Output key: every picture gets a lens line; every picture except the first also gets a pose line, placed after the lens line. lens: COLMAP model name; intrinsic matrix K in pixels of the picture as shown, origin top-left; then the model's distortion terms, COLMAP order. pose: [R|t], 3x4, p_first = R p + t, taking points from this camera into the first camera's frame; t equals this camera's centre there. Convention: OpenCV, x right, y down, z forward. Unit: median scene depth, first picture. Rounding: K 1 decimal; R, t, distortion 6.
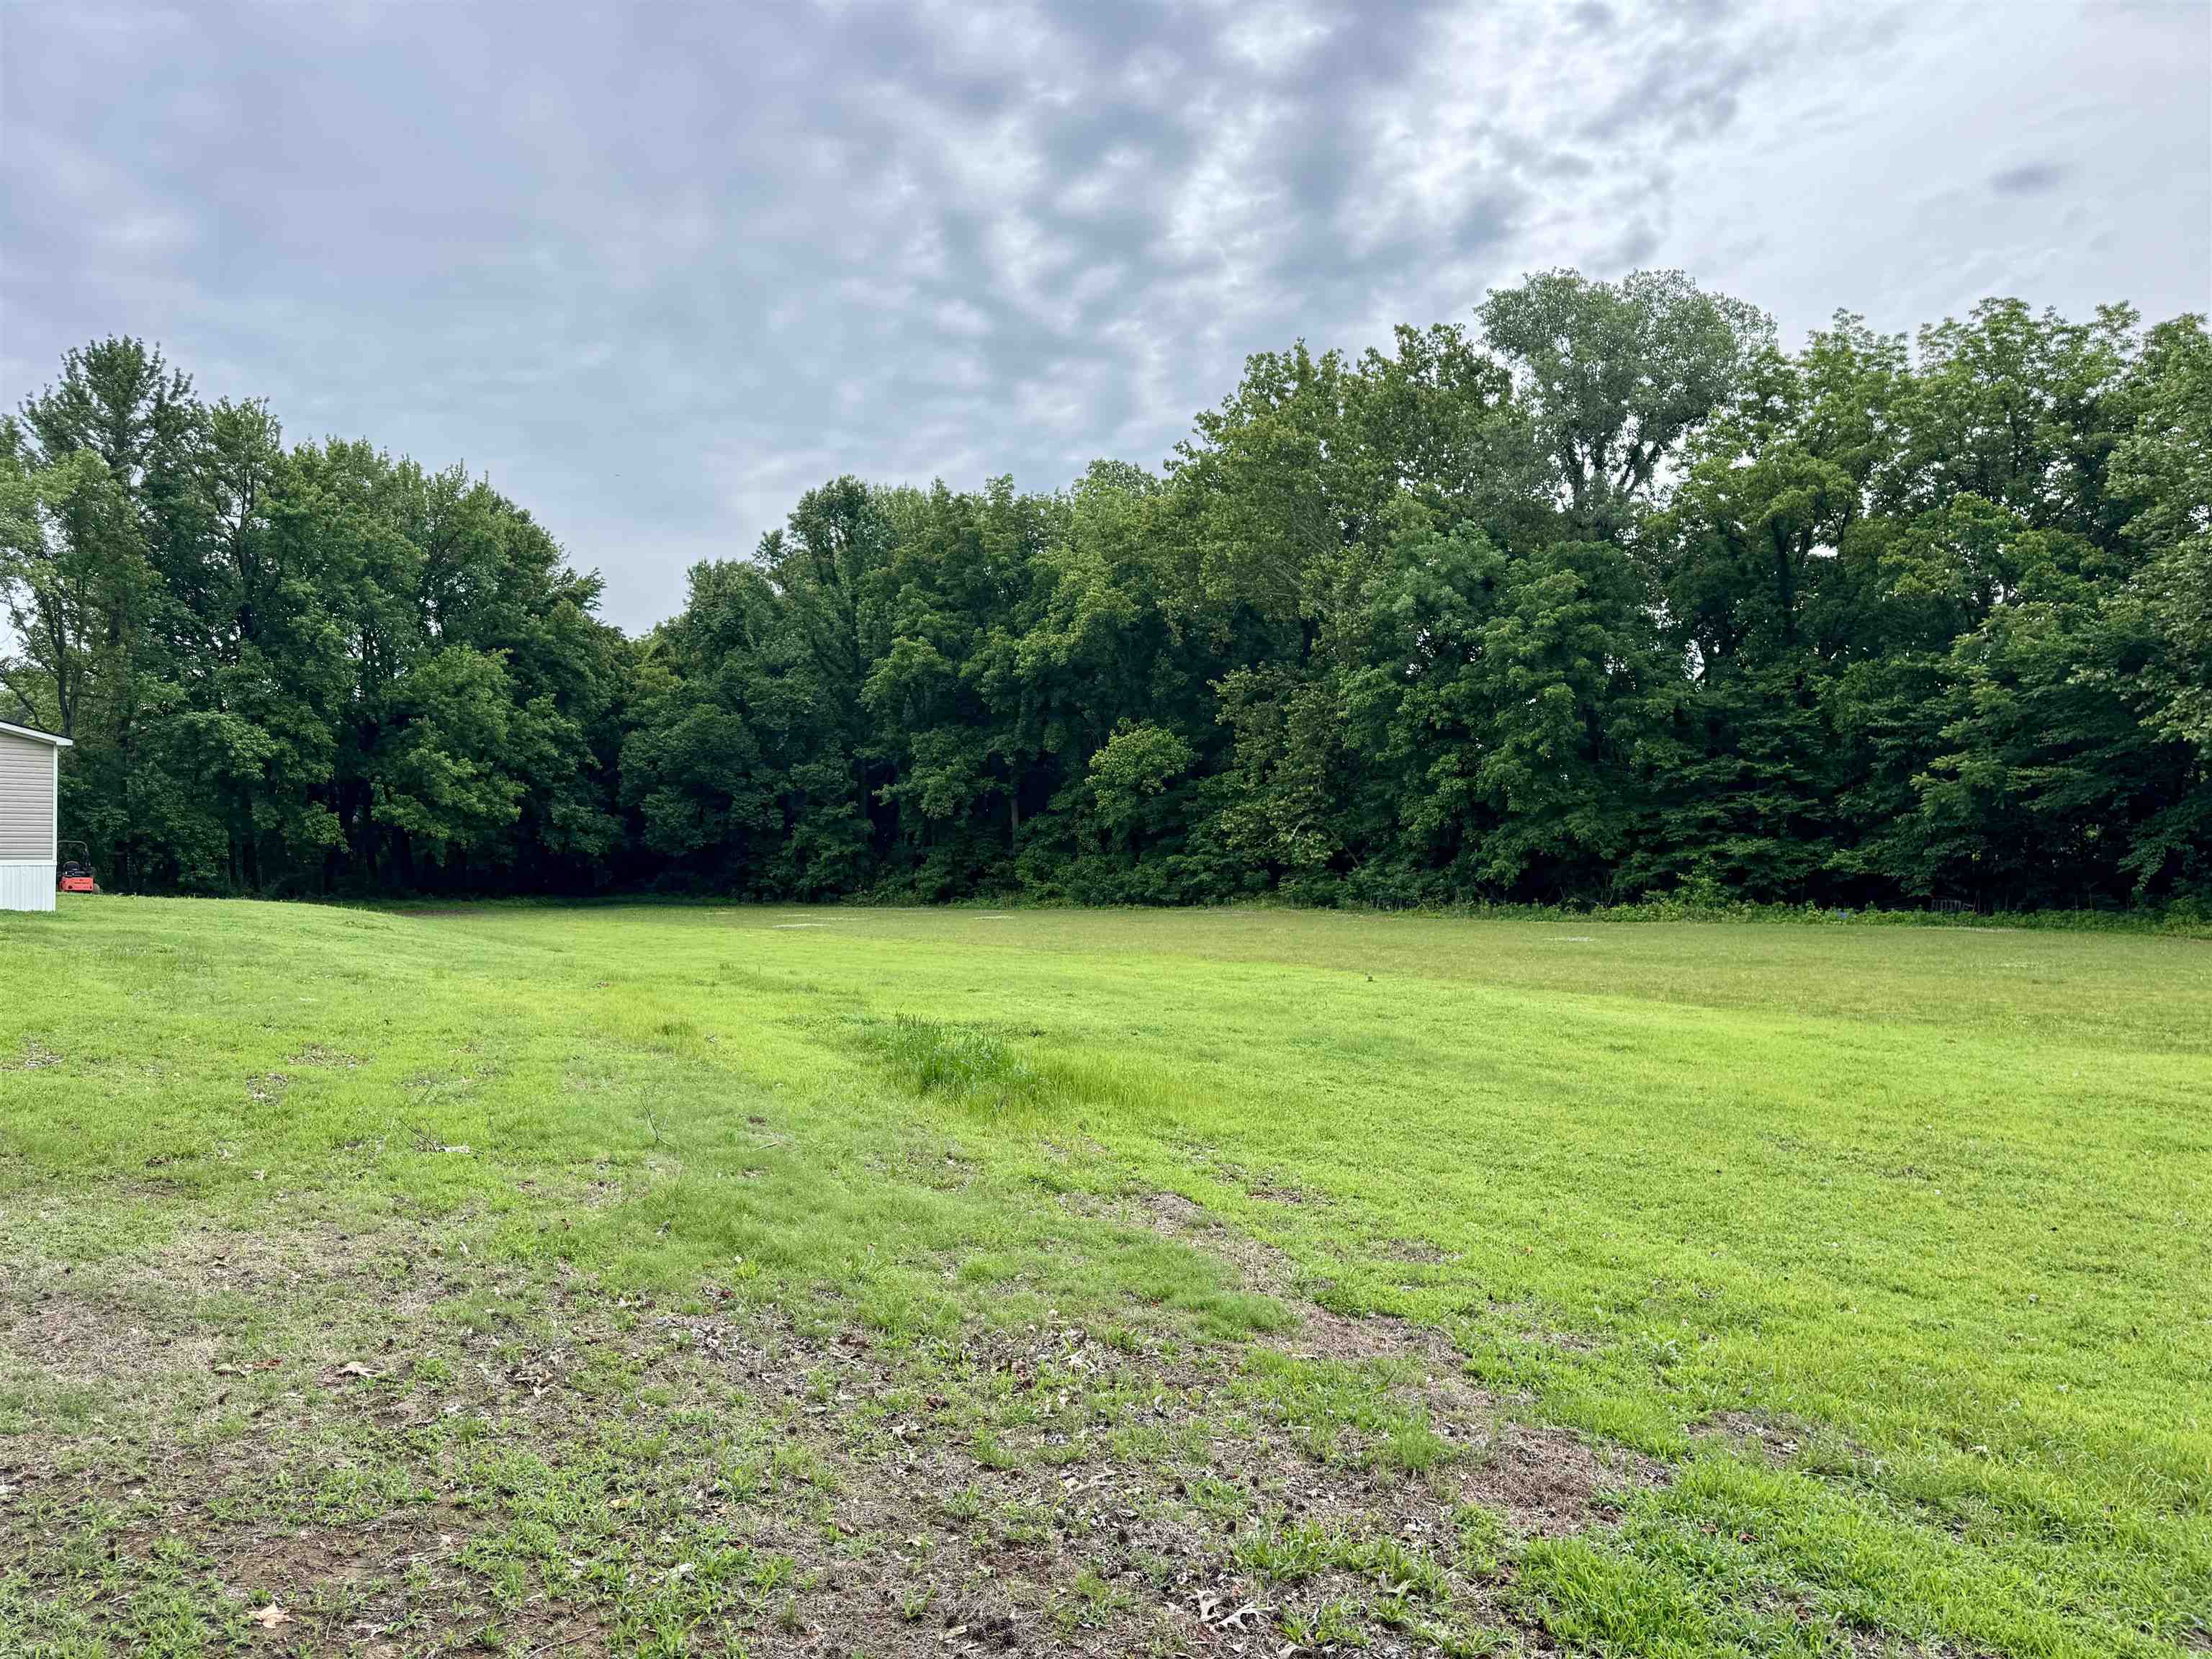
lens RADIAL K [[1510.3, 0, 1112.9], [0, 1510.3, 828.4], [0, 0, 1]] dist [0.038691, -0.037329]
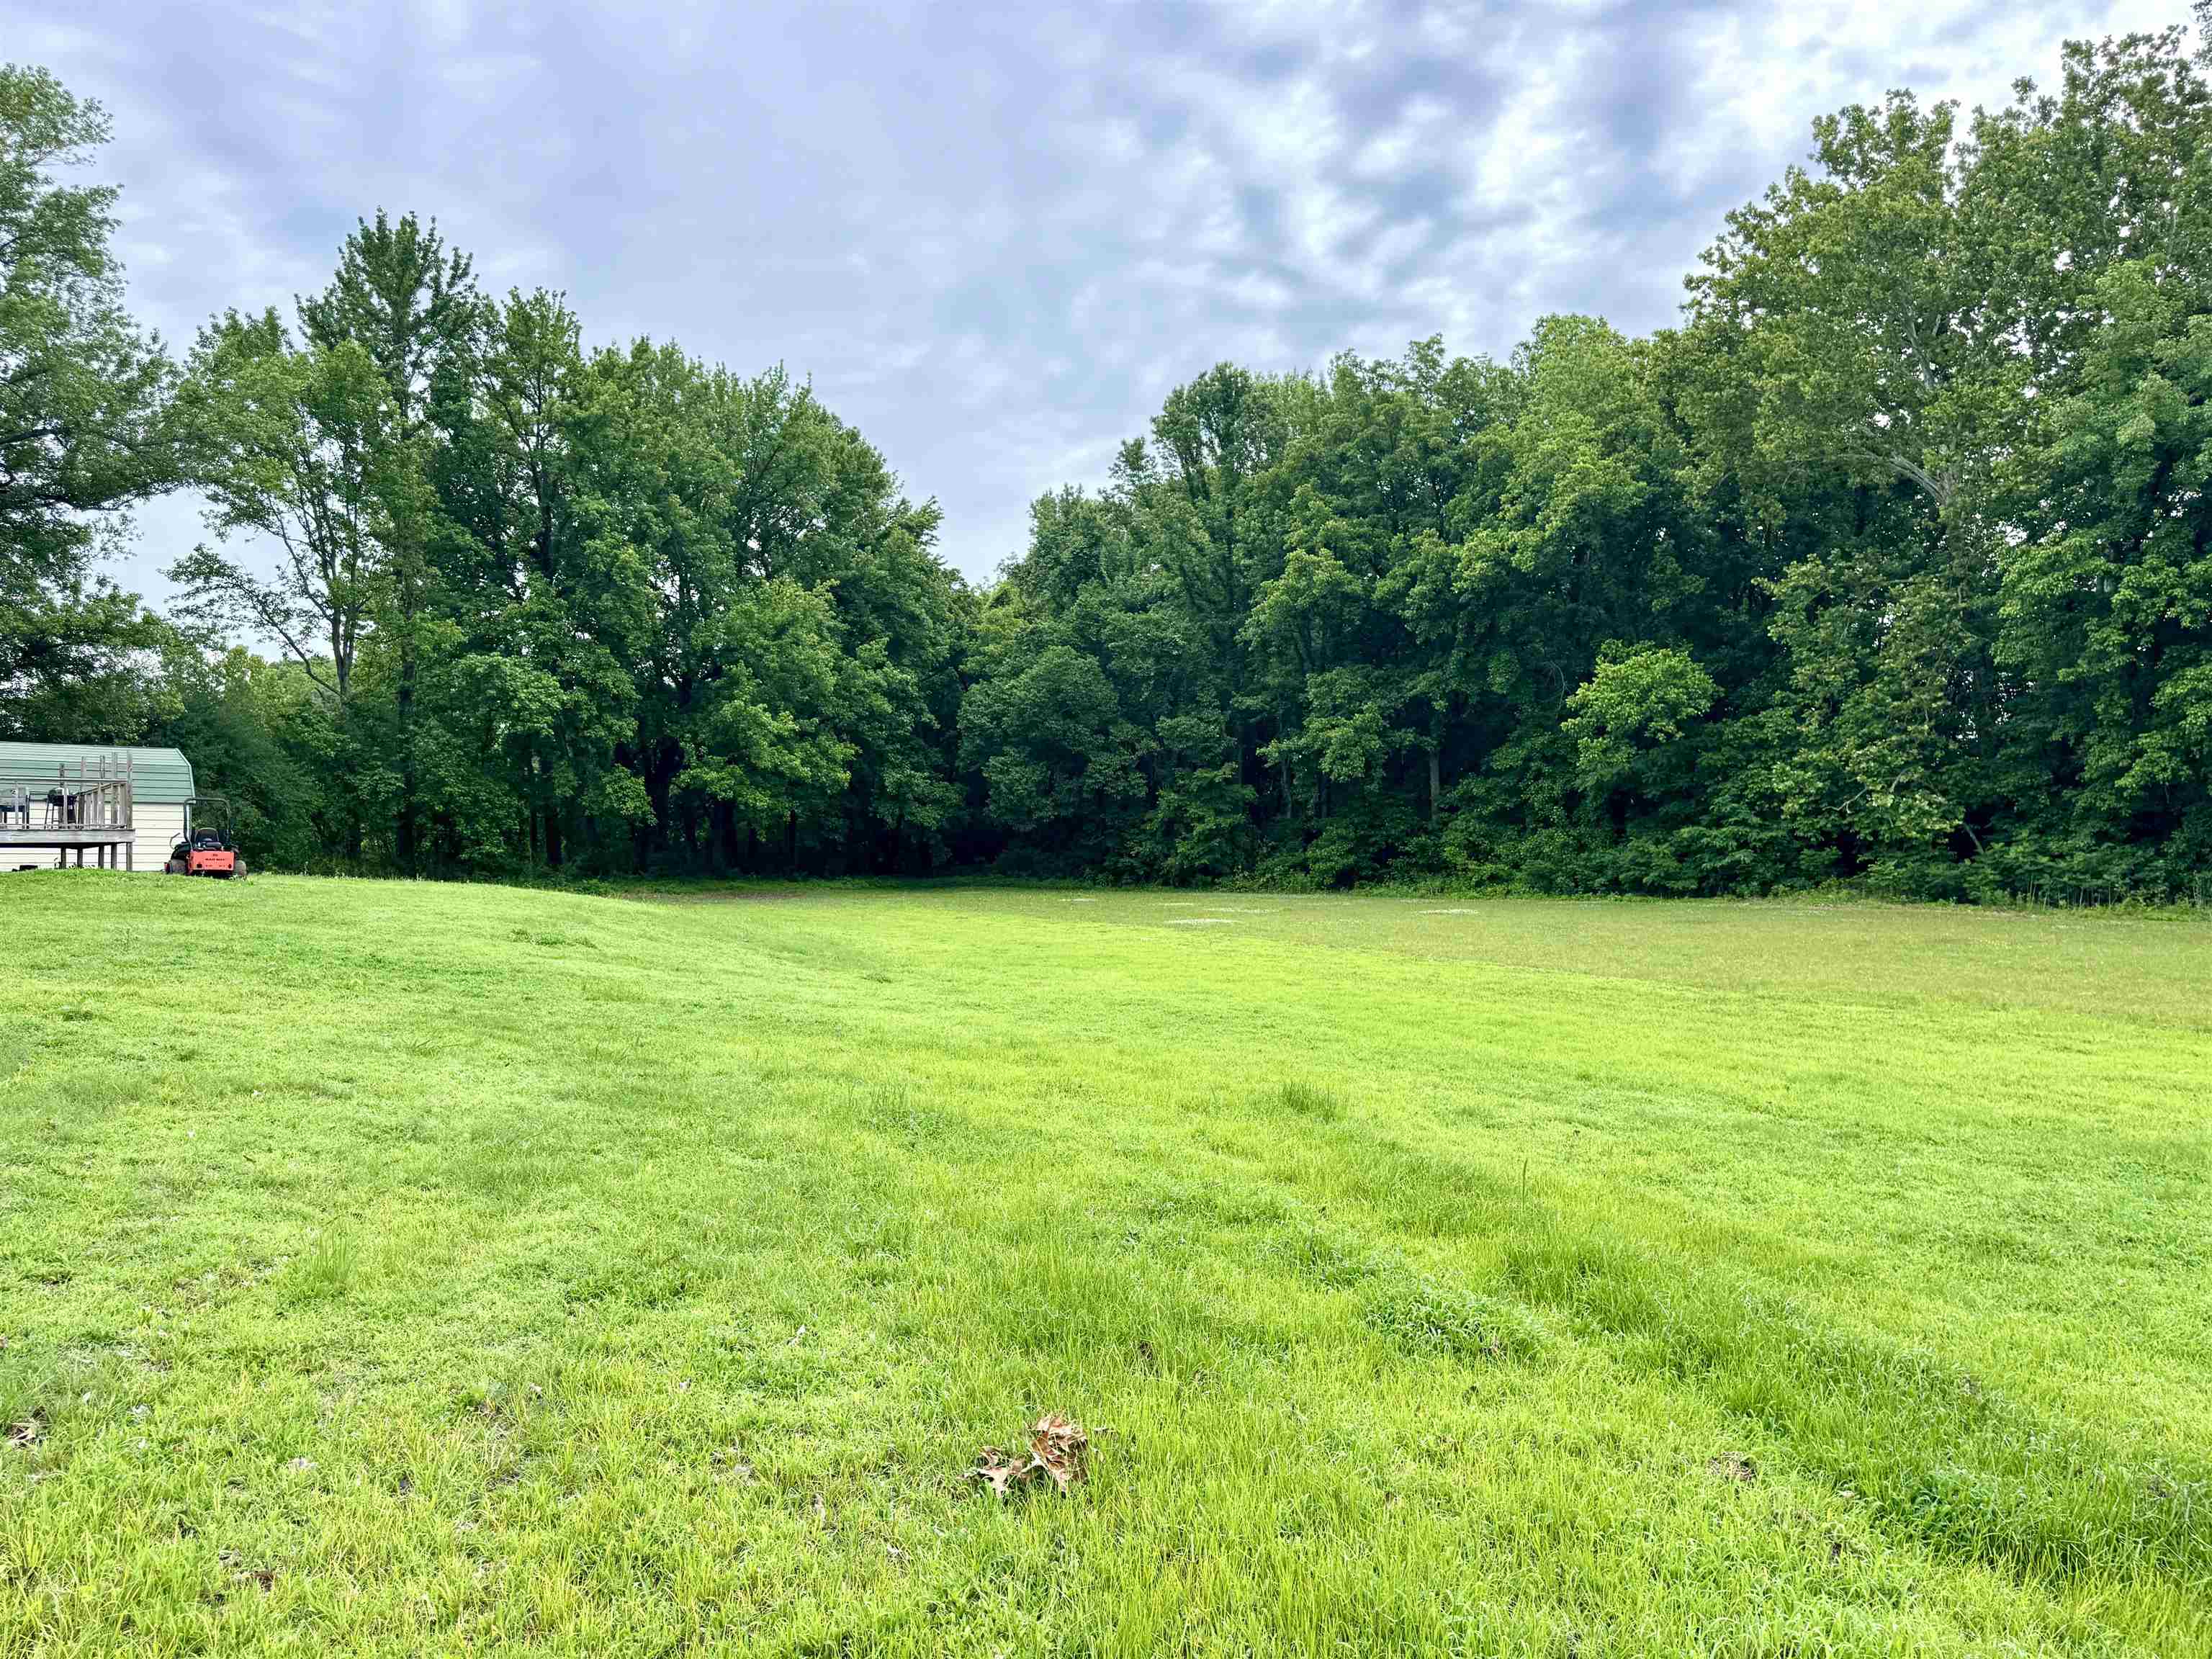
lens RADIAL K [[1510.3, 0, 1131.3], [0, 1510.3, 802.5], [0, 0, 1]] dist [0.038691, -0.037329]
pose [[0.981027, -0.005743, -0.193788, -0.055356], [0.005163, 0.999981, -0.003497, 0.005088], [0.193804, 0.002431, 0.981037, 0.155072]]
